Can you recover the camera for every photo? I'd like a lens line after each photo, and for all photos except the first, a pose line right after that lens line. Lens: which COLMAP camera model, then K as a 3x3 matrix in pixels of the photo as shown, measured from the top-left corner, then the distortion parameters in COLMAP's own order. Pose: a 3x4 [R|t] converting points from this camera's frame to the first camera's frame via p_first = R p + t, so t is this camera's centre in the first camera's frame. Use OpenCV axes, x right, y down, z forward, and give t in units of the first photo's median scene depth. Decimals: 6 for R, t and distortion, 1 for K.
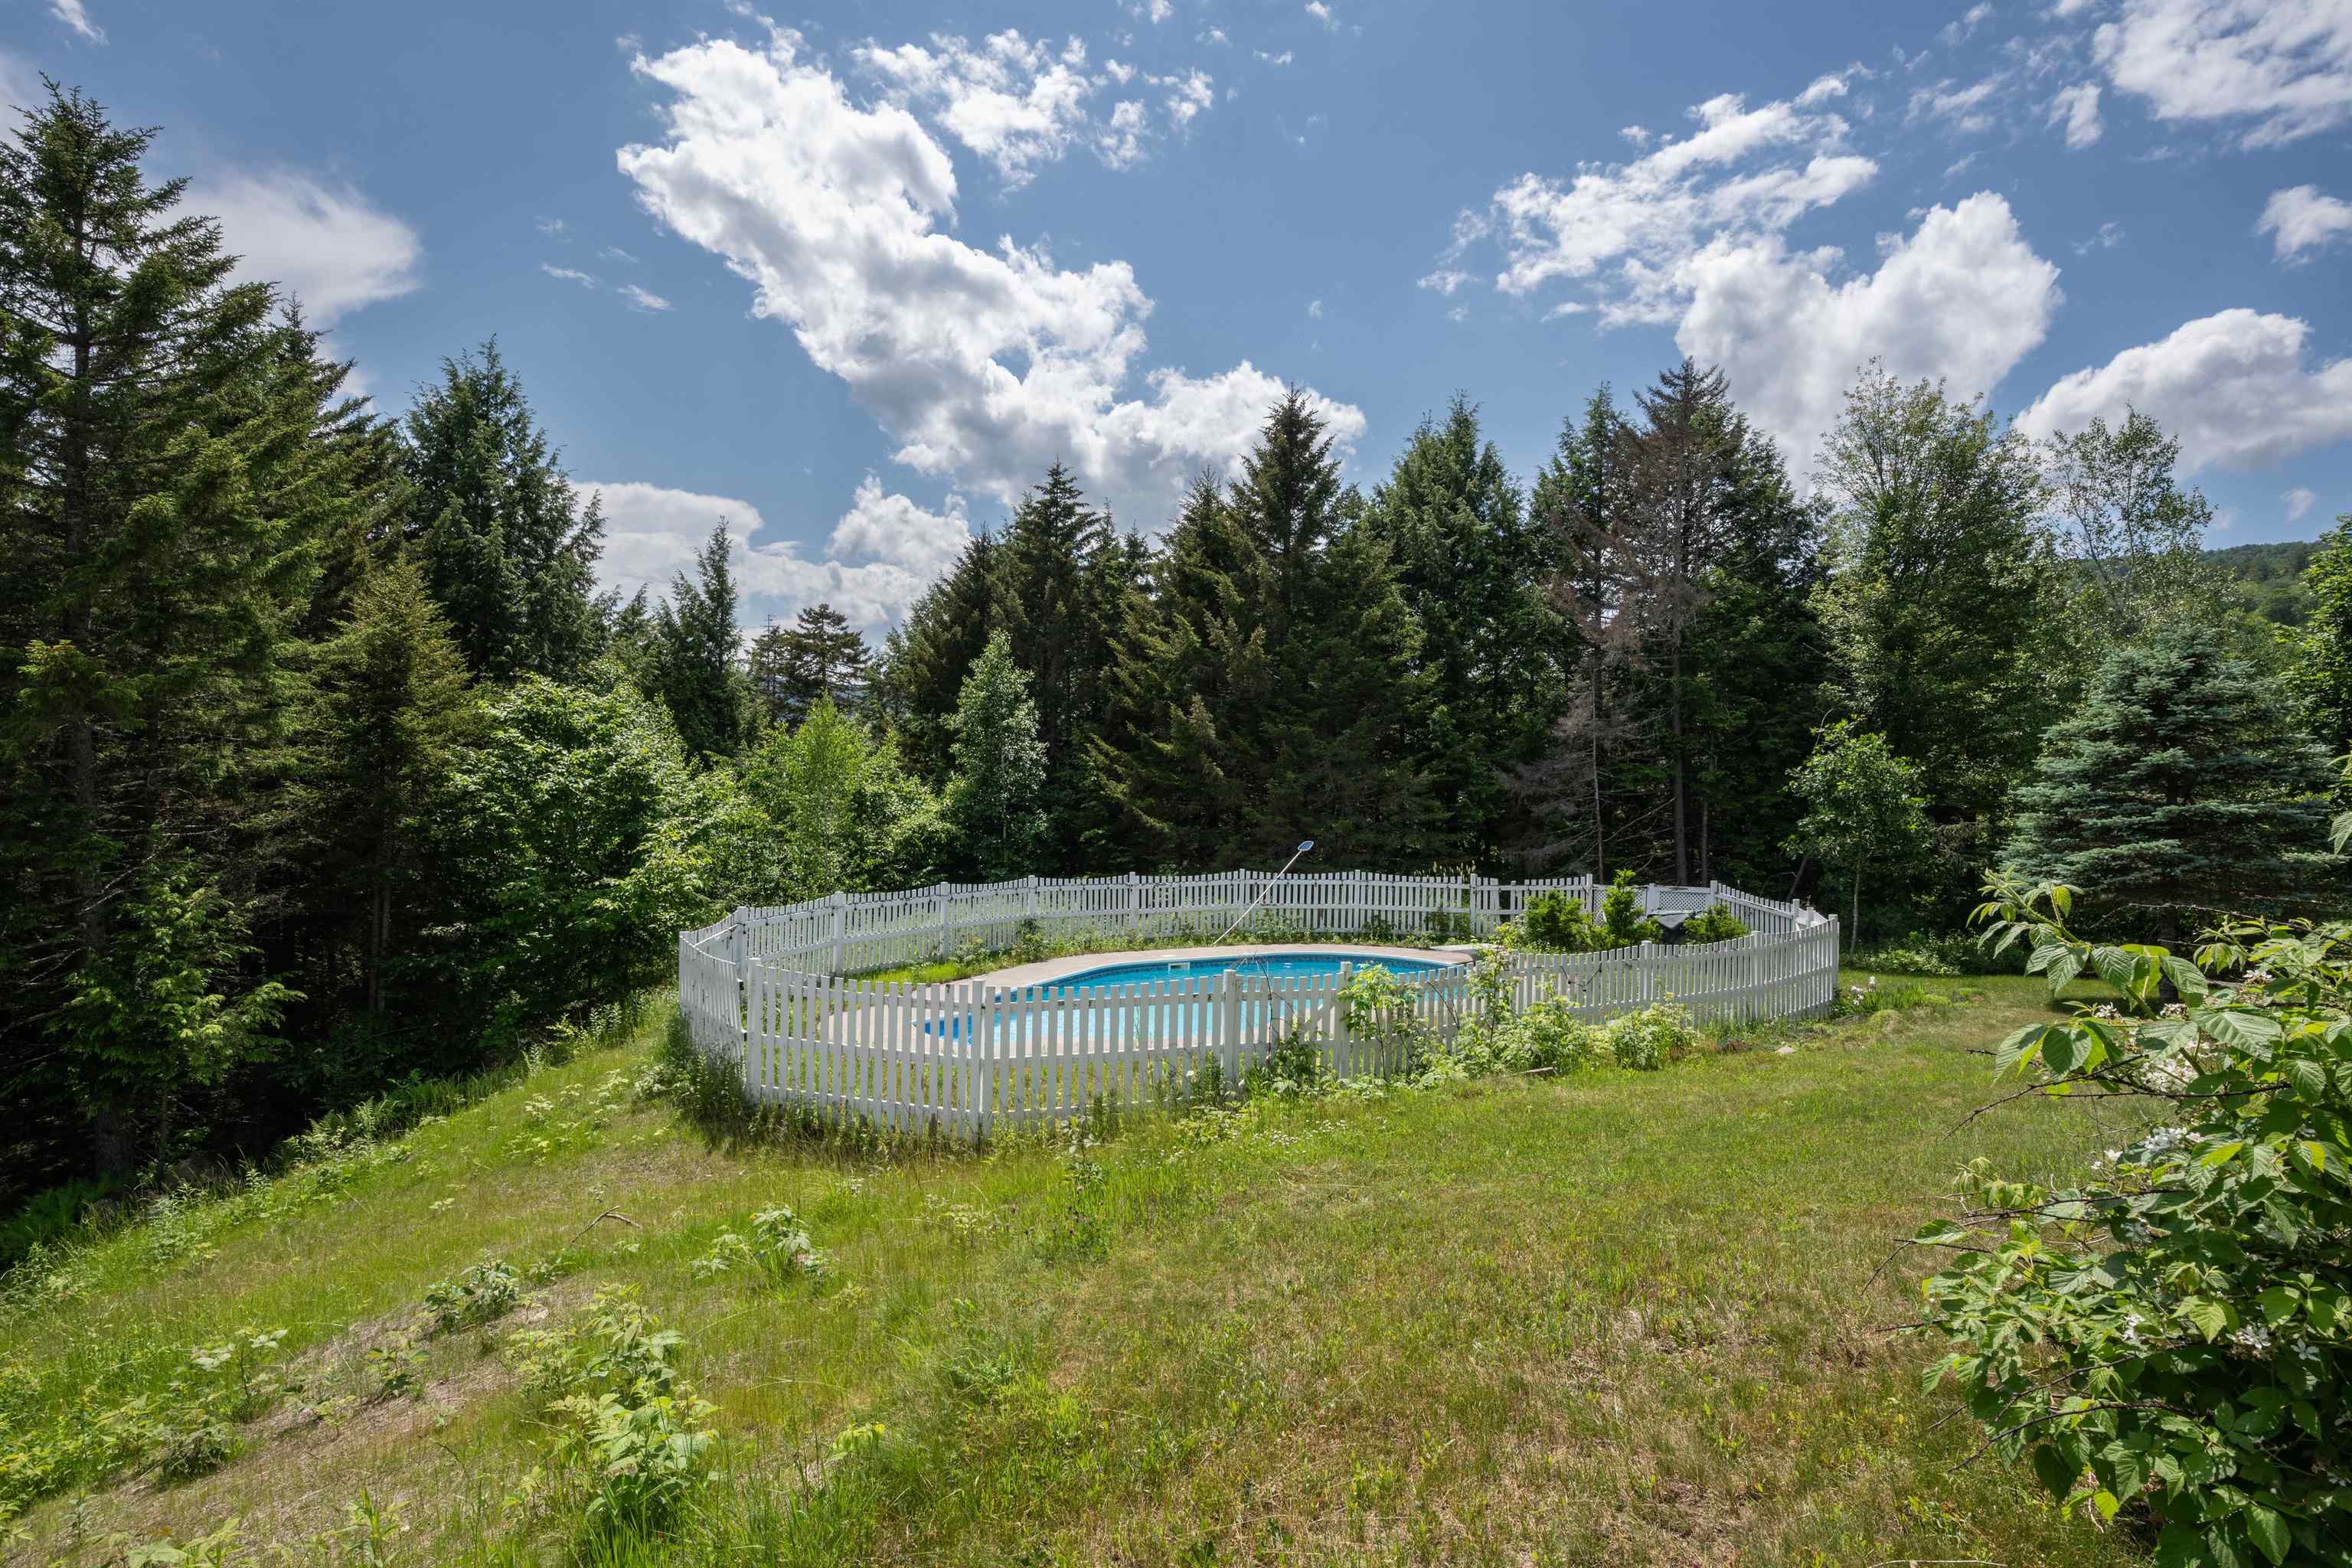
lens RADIAL K [[1218.9, 0, 1176.0], [0, 1218.9, 778.8], [0, 0, 1]] dist [-0.000236, -0.000002]
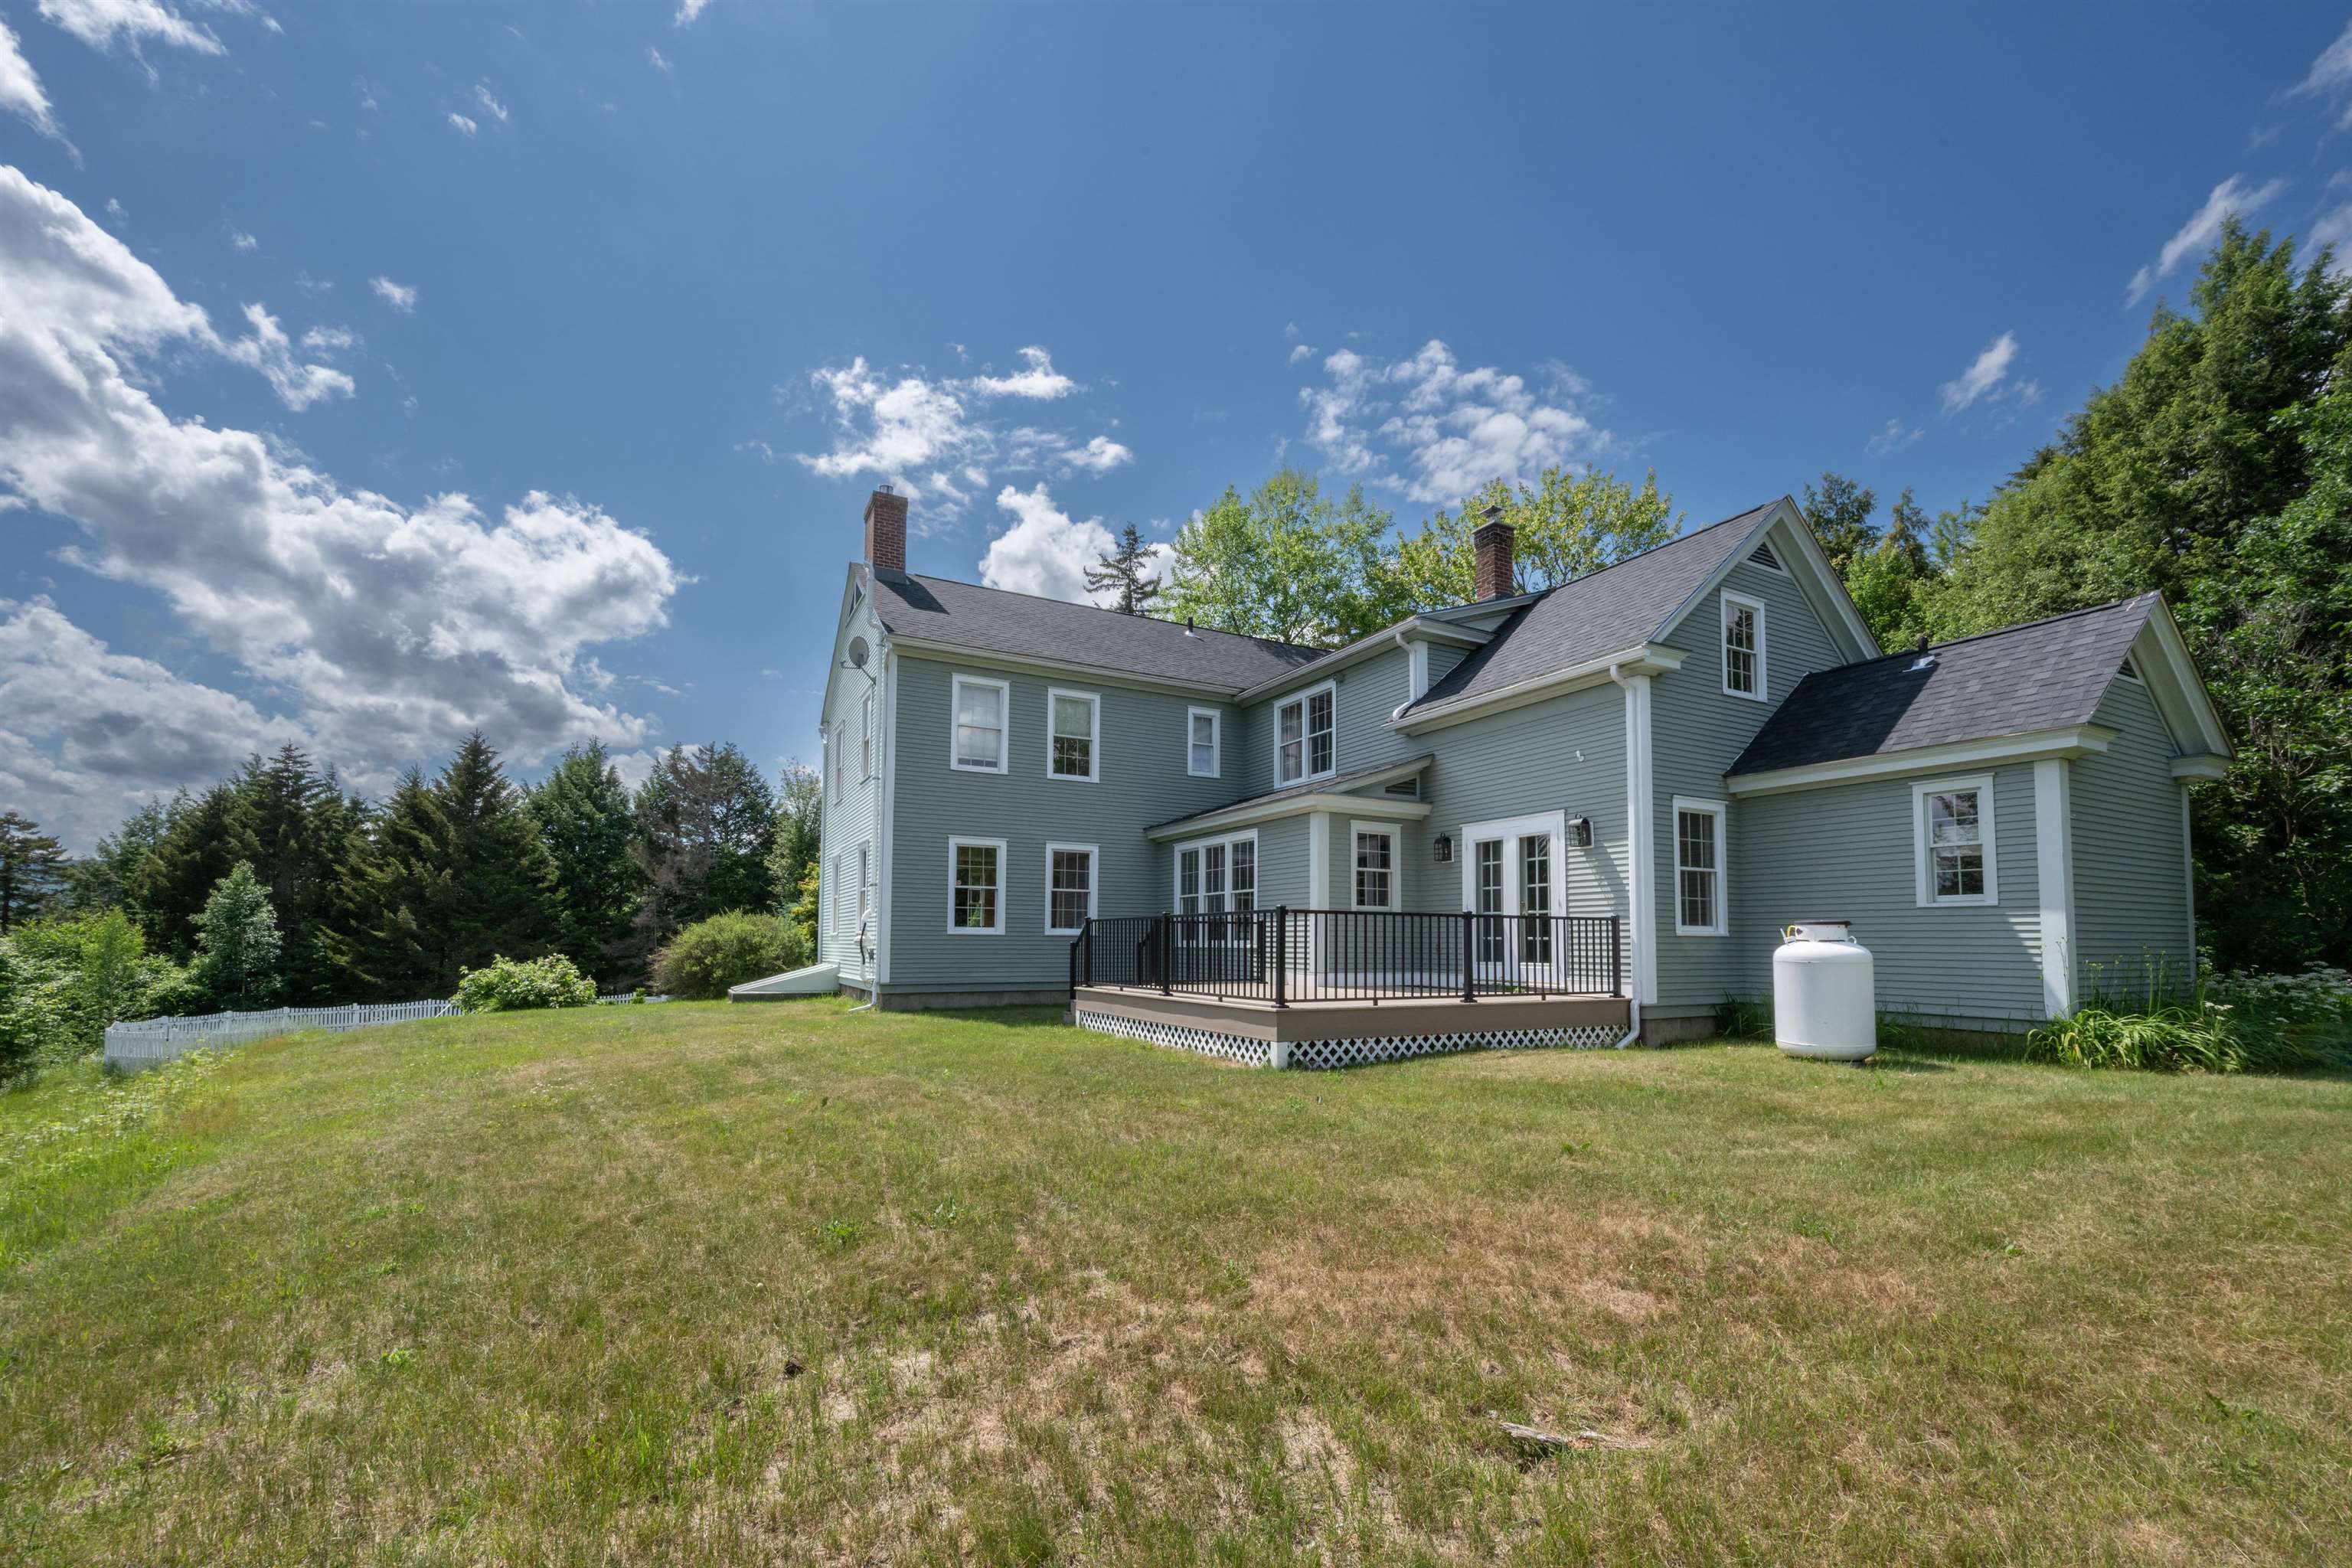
lens RADIAL K [[910.4, 0, 1149.2], [0, 910.4, 889.2], [0, 0, 1]] dist [-0.001067, -0.000512]
pose [[0.768711, 0.016725, 0.639377, 0.004377], [0.018485, 0.998660, -0.048347, -0.006894], [-0.639329, 0.048984, 0.767372, -0.646102]]
